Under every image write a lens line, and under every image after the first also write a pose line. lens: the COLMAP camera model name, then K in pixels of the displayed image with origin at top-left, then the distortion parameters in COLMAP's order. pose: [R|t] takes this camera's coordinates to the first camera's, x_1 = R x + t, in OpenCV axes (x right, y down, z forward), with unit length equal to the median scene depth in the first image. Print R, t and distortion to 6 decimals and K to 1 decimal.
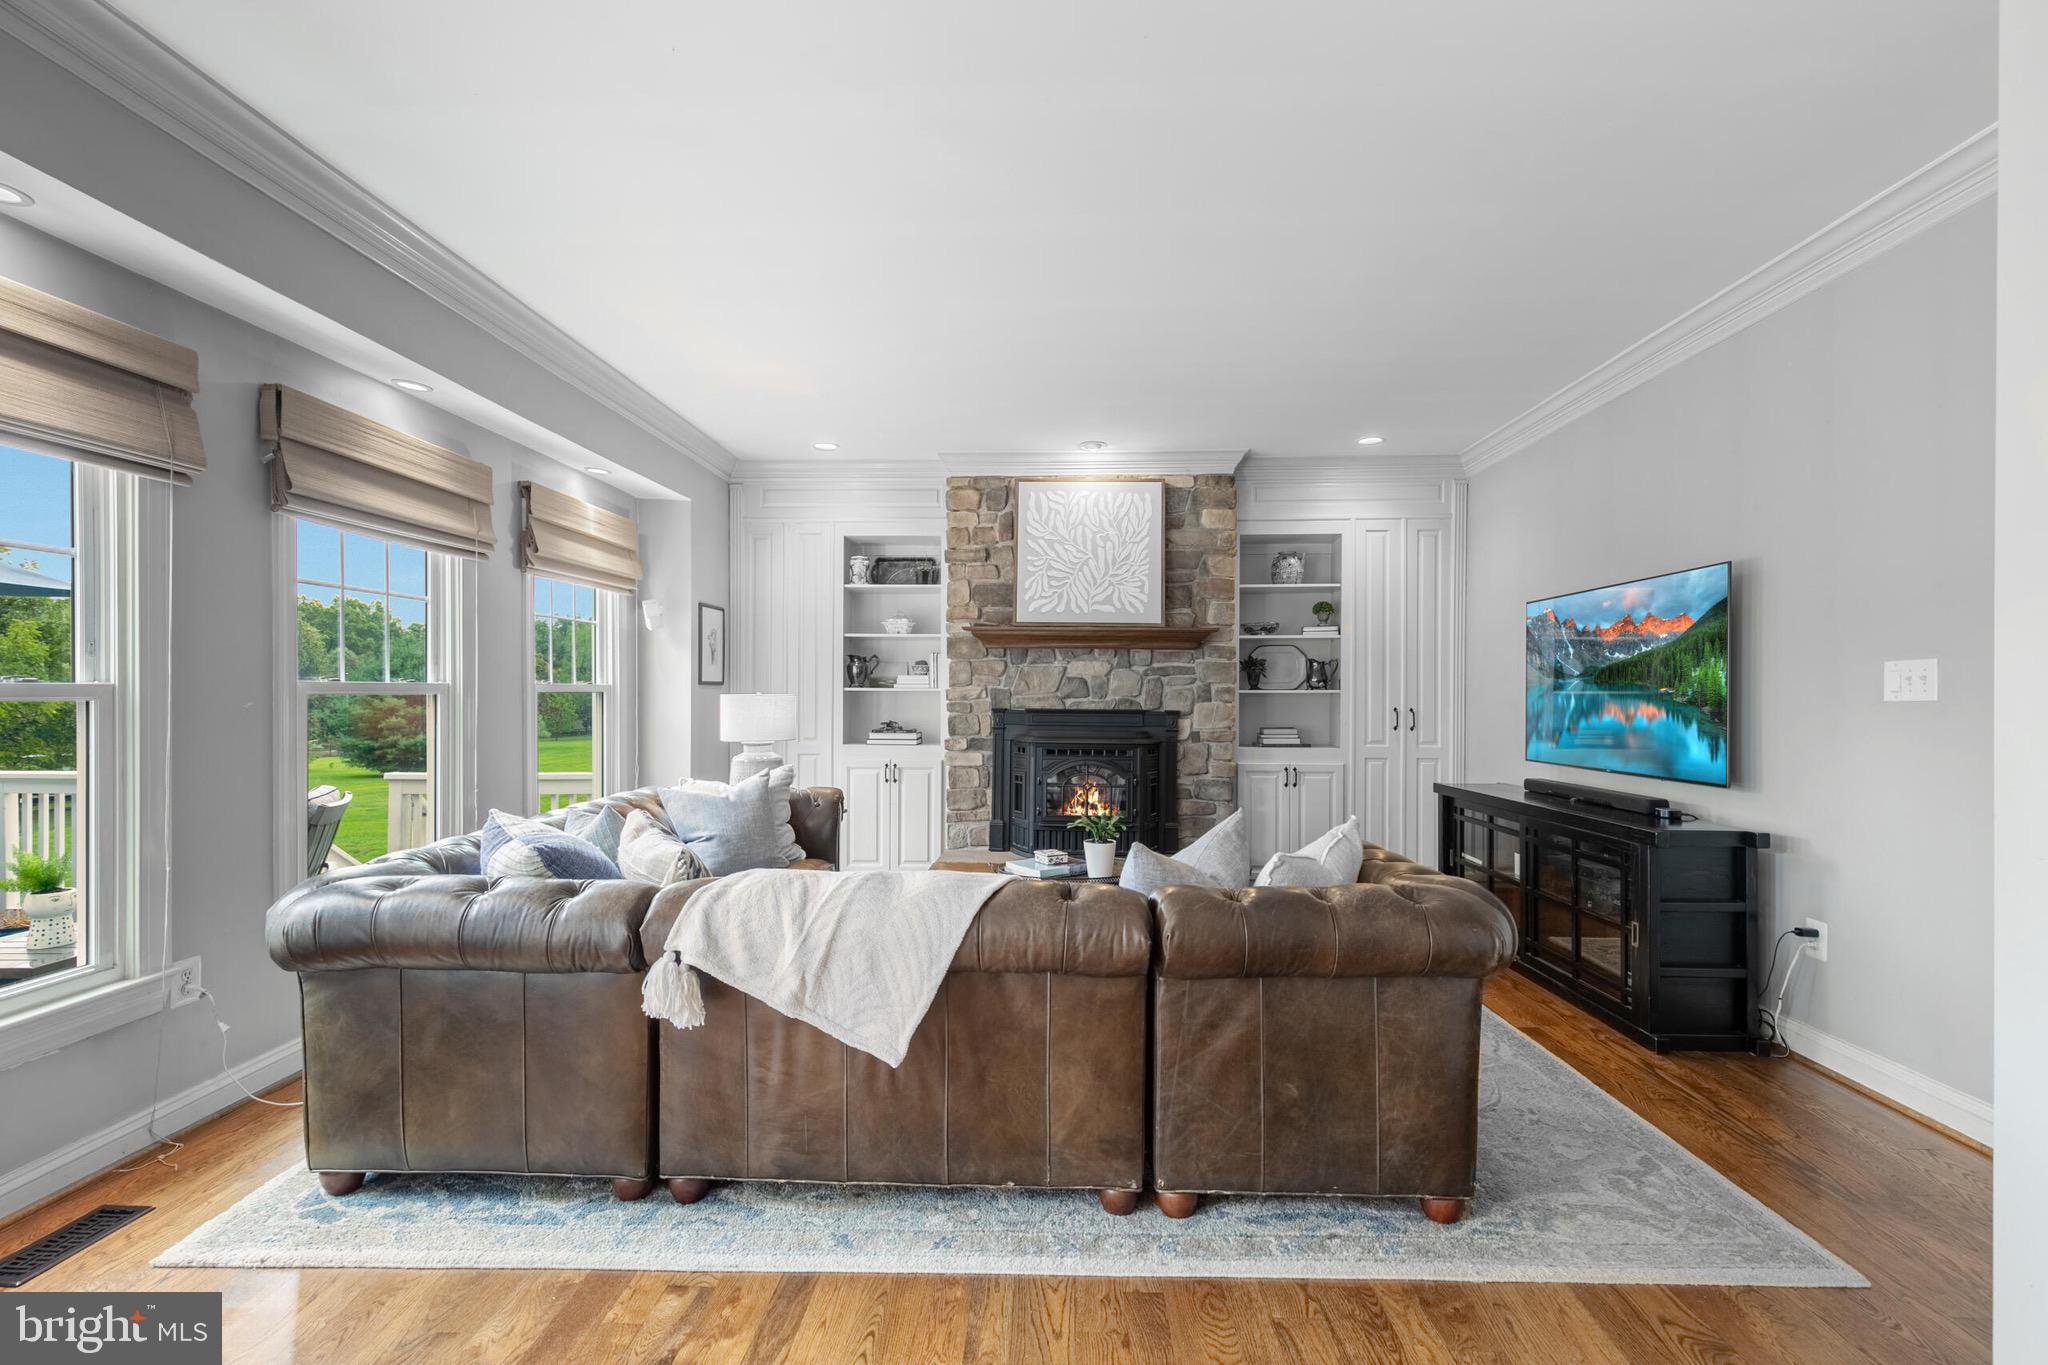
lens RADIAL K [[923.4, 0, 1014.5], [0, 923.4, 691.6], [0, 0, 1]] dist [0.005634, -0.000853]
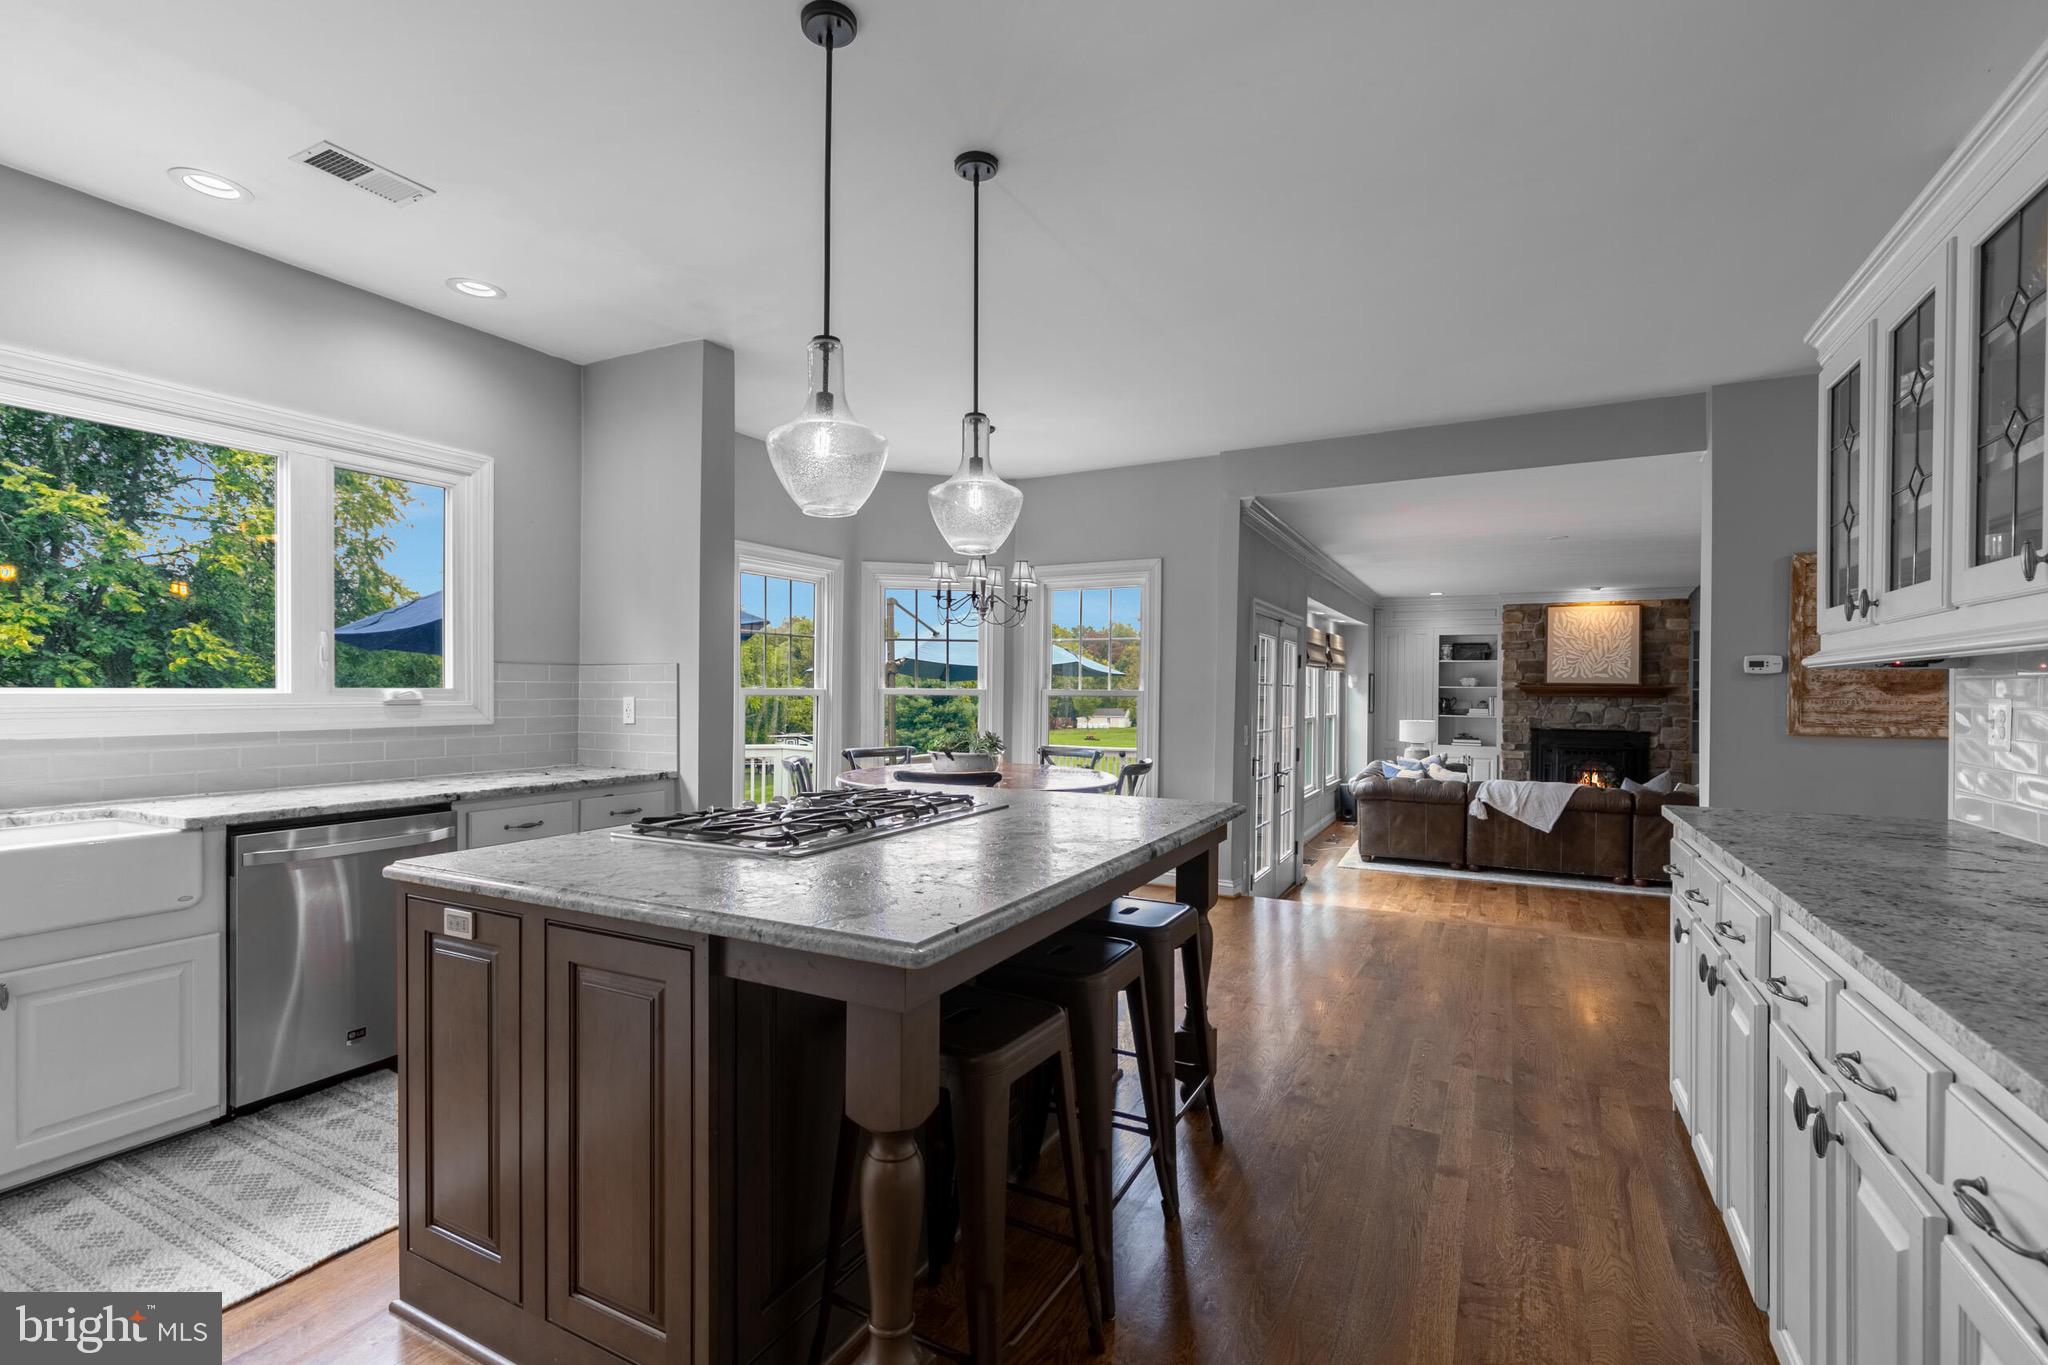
lens RADIAL K [[923.4, 0, 1012.8], [0, 923.4, 692.0], [0, 0, 1]] dist [0.005634, -0.000853]
pose [[0.903859, 0.005879, -0.427789, -0.171073], [-0.006075, 0.999981, 0.000908, -0.050010], [0.427787, 0.001778, 0.903878, -1.145872]]
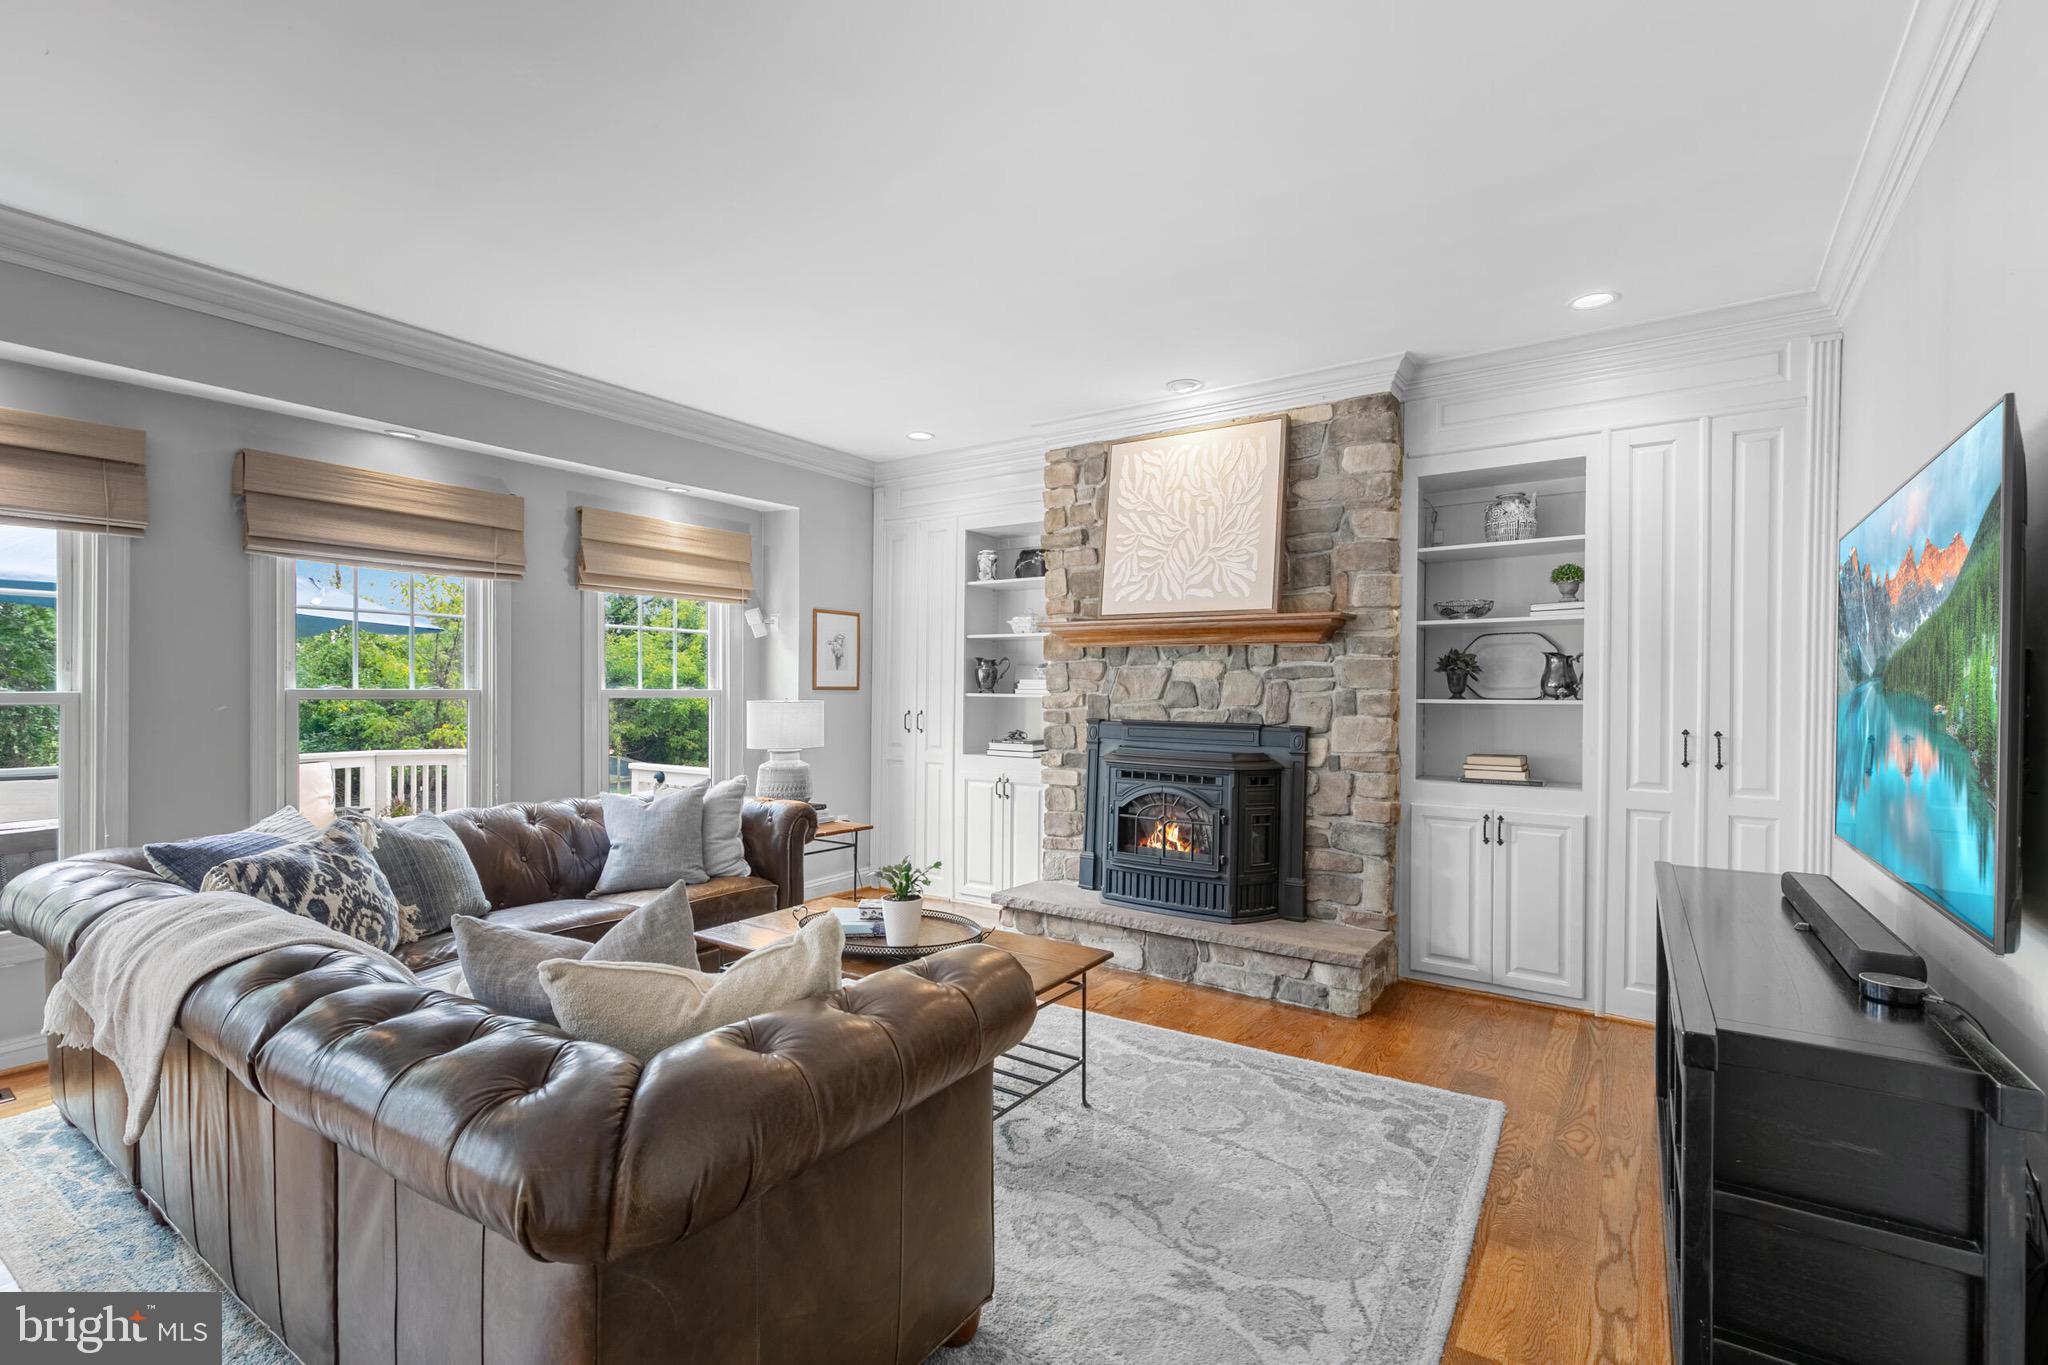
lens RADIAL K [[923.4, 0, 1021.7], [0, 923.4, 690.1], [0, 0, 1]] dist [0.005634, -0.000853]
pose [[0.846589, 0.001601, -0.532245, 0.373463], [-0.003809, 0.999988, -0.003051, -0.005054], [0.532234, 0.004610, 0.846585, 0.255037]]
